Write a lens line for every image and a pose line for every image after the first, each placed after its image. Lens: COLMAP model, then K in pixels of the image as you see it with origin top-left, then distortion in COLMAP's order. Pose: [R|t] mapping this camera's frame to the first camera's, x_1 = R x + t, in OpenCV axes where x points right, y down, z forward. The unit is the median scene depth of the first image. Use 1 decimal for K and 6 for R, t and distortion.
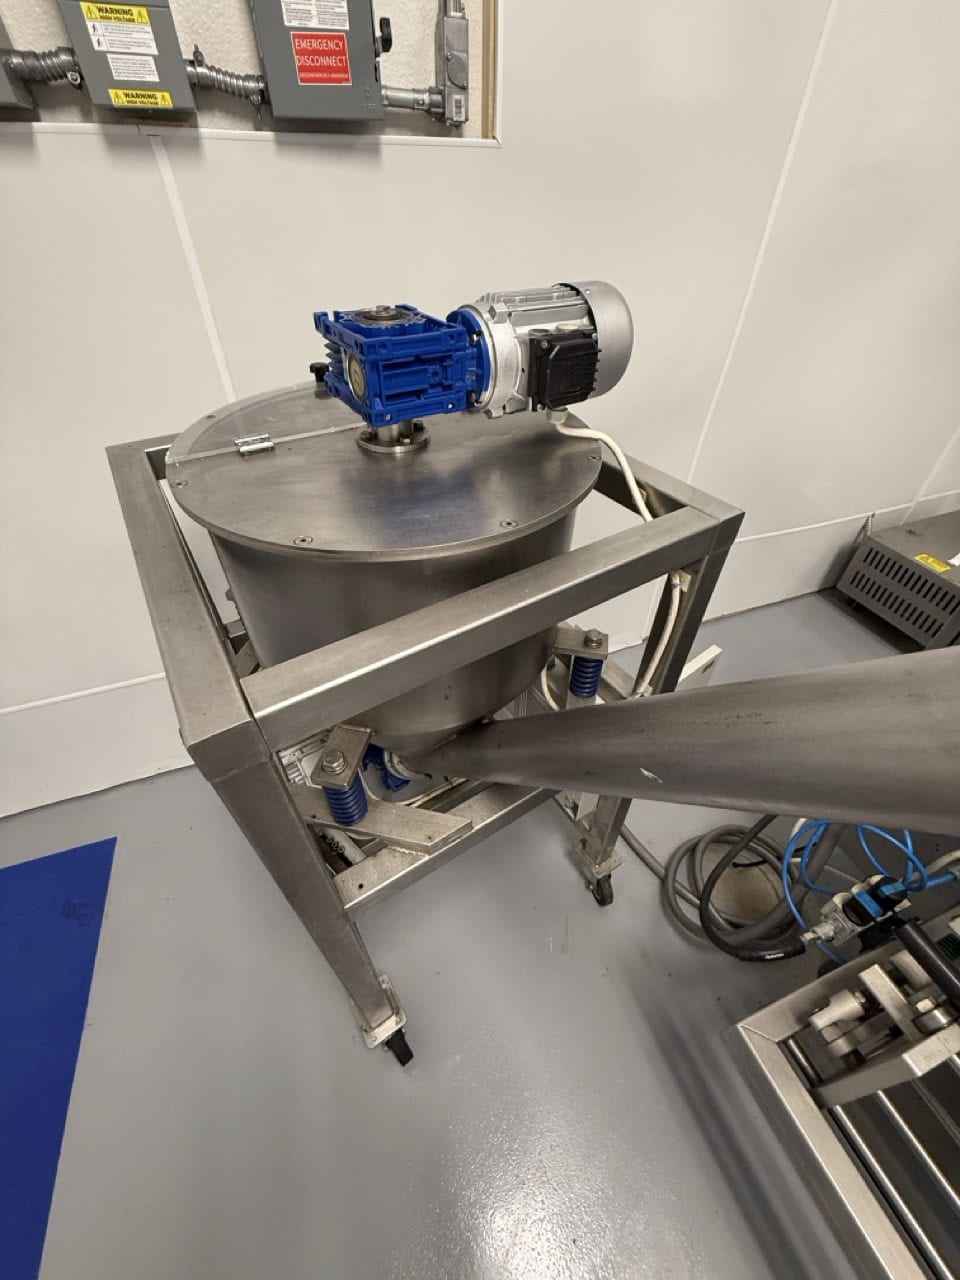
lens RADIAL K [[512.4, 0, 480.0], [0, 512.4, 640.0], [0, 0, 1]] dist [0.001236, -0.000031]
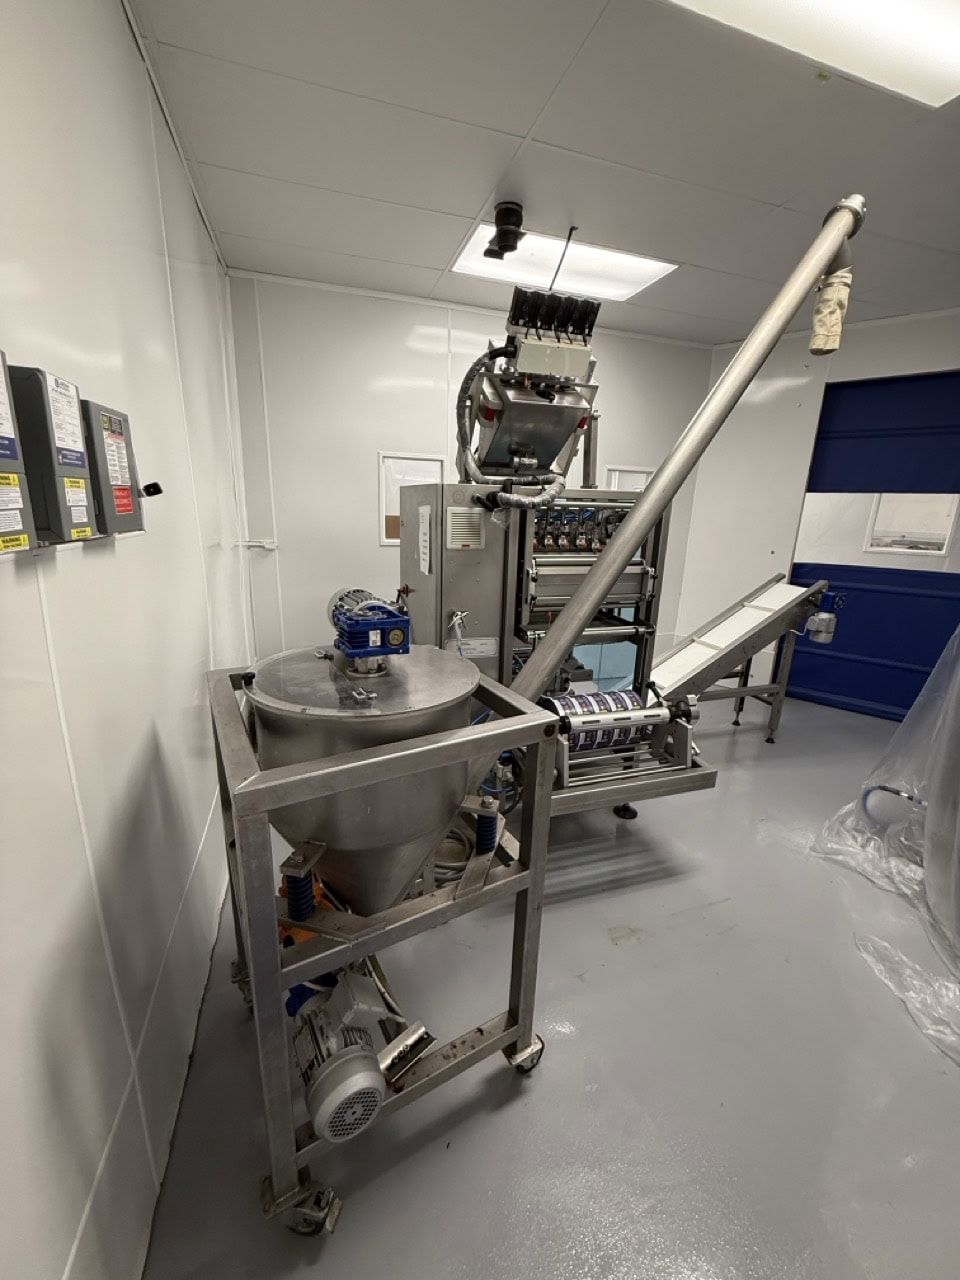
lens RADIAL K [[514.3, 0, 476.0], [0, 514.3, 639.5], [0, 0, 1]] dist [0.003079, 0.000446]
pose [[0.049117, -0.259720, 0.964434, -1.824102], [0.650973, 0.740659, 0.166305, -0.510764], [-0.757510, 0.619652, 0.205450, 0.253111]]
